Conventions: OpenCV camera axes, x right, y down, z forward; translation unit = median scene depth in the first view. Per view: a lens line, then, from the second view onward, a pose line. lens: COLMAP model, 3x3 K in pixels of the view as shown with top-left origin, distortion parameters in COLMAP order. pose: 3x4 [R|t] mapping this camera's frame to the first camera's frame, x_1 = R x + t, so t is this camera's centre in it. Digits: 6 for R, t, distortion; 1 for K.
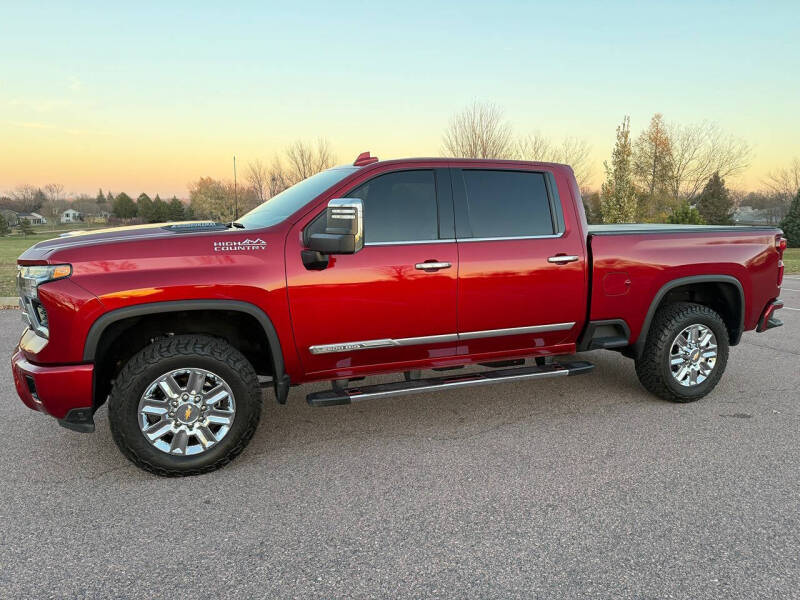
lens RADIAL K [[560.1, 0, 400.6], [0, 560.1, 303.1], [0, 0, 1]] dist [0.097472, -0.139137]
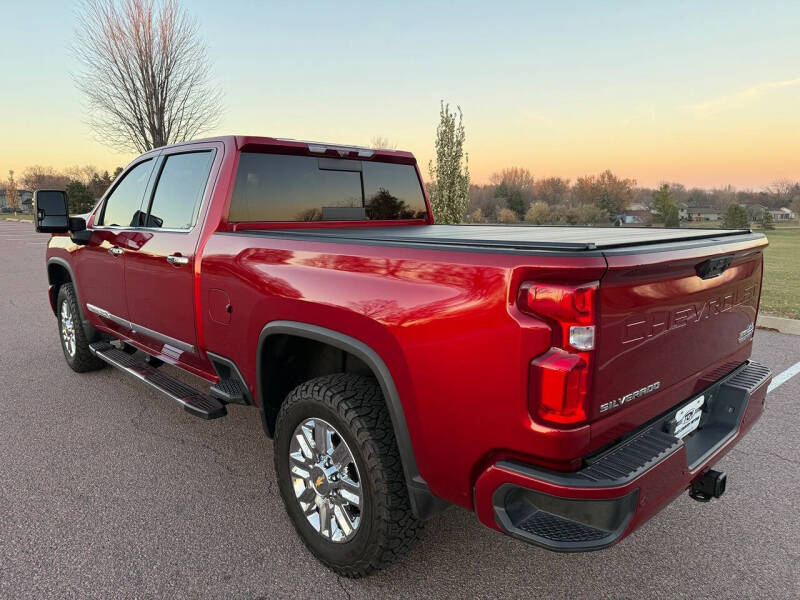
lens RADIAL K [[560.1, 0, 400.6], [0, 560.1, 303.1], [0, 0, 1]] dist [0.097472, -0.139137]
pose [[0.373938, 0.155870, -0.914262, 1.257179], [-0.147954, 0.983177, 0.107105, -0.167430], [0.915576, 0.095218, 0.390710, 1.100703]]
